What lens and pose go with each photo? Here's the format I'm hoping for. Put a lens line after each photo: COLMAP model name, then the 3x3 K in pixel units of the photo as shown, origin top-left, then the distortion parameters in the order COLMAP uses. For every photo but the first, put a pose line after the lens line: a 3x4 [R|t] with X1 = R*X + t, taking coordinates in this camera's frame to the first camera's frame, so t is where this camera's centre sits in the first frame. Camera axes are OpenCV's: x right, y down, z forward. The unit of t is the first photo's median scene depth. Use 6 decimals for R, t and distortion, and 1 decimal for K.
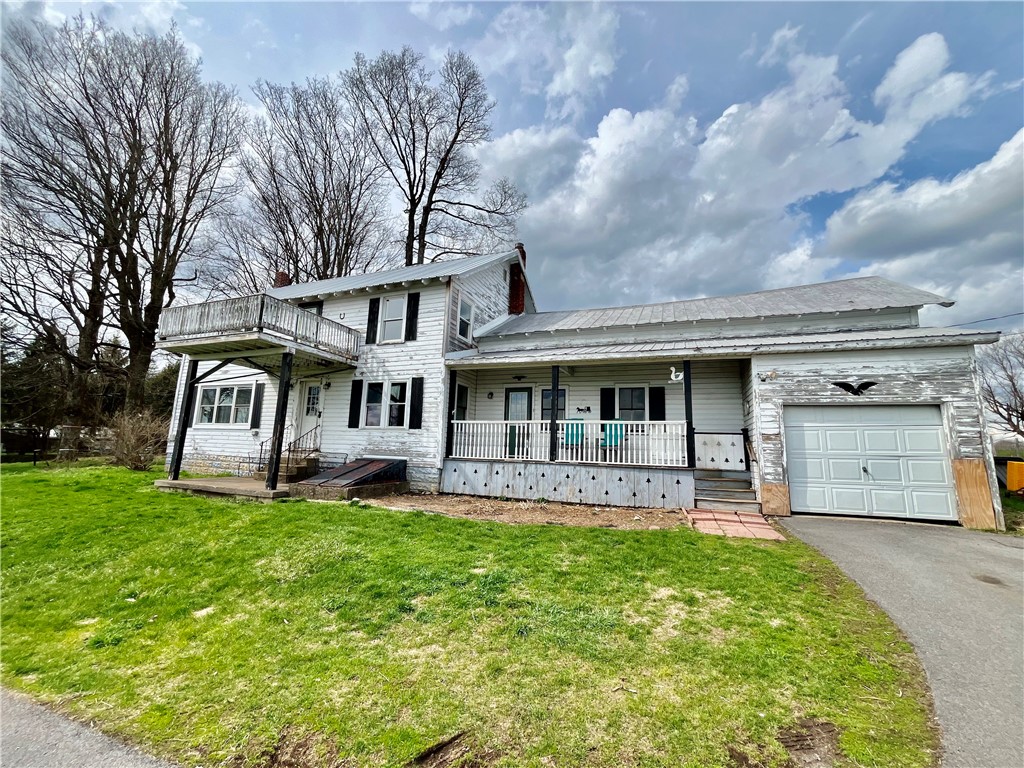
lens RADIAL K [[412.2, 0, 512.0], [0, 412.2, 384.0], [0, 0, 1]] dist [-0.000399, 0.000254]
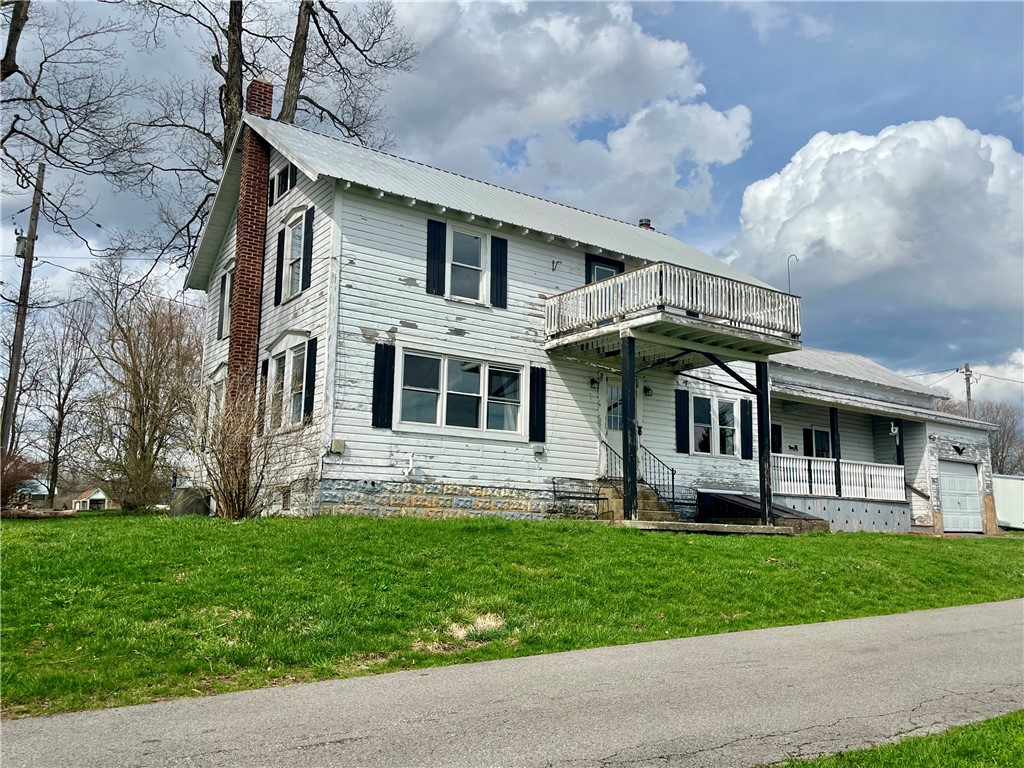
lens RADIAL K [[864.9, 0, 512.0], [0, 864.9, 384.0], [0, 0, 1]] dist [0.054874, -0.003188]
pose [[0.551170, 0.116976, 0.826153, -2.050317], [-0.136412, 0.989435, -0.049088, 0.109895], [-0.823167, -0.085641, 0.561304, 0.395119]]
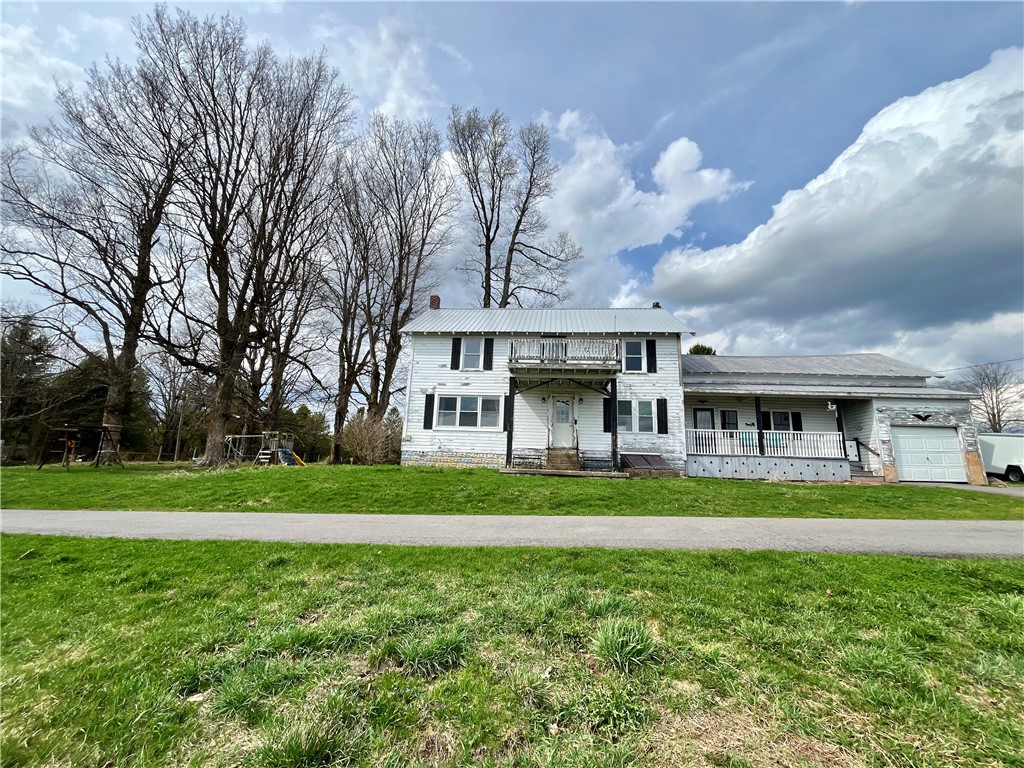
lens RADIAL K [[412.2, 0, 512.0], [0, 412.2, 384.0], [0, 0, 1]] dist [-0.000399, 0.000254]
pose [[0.958307, 0.059206, 0.279539, -1.174728], [-0.048957, 0.997853, -0.043511, 0.022241], [-0.281515, 0.028012, 0.959148, -0.257697]]
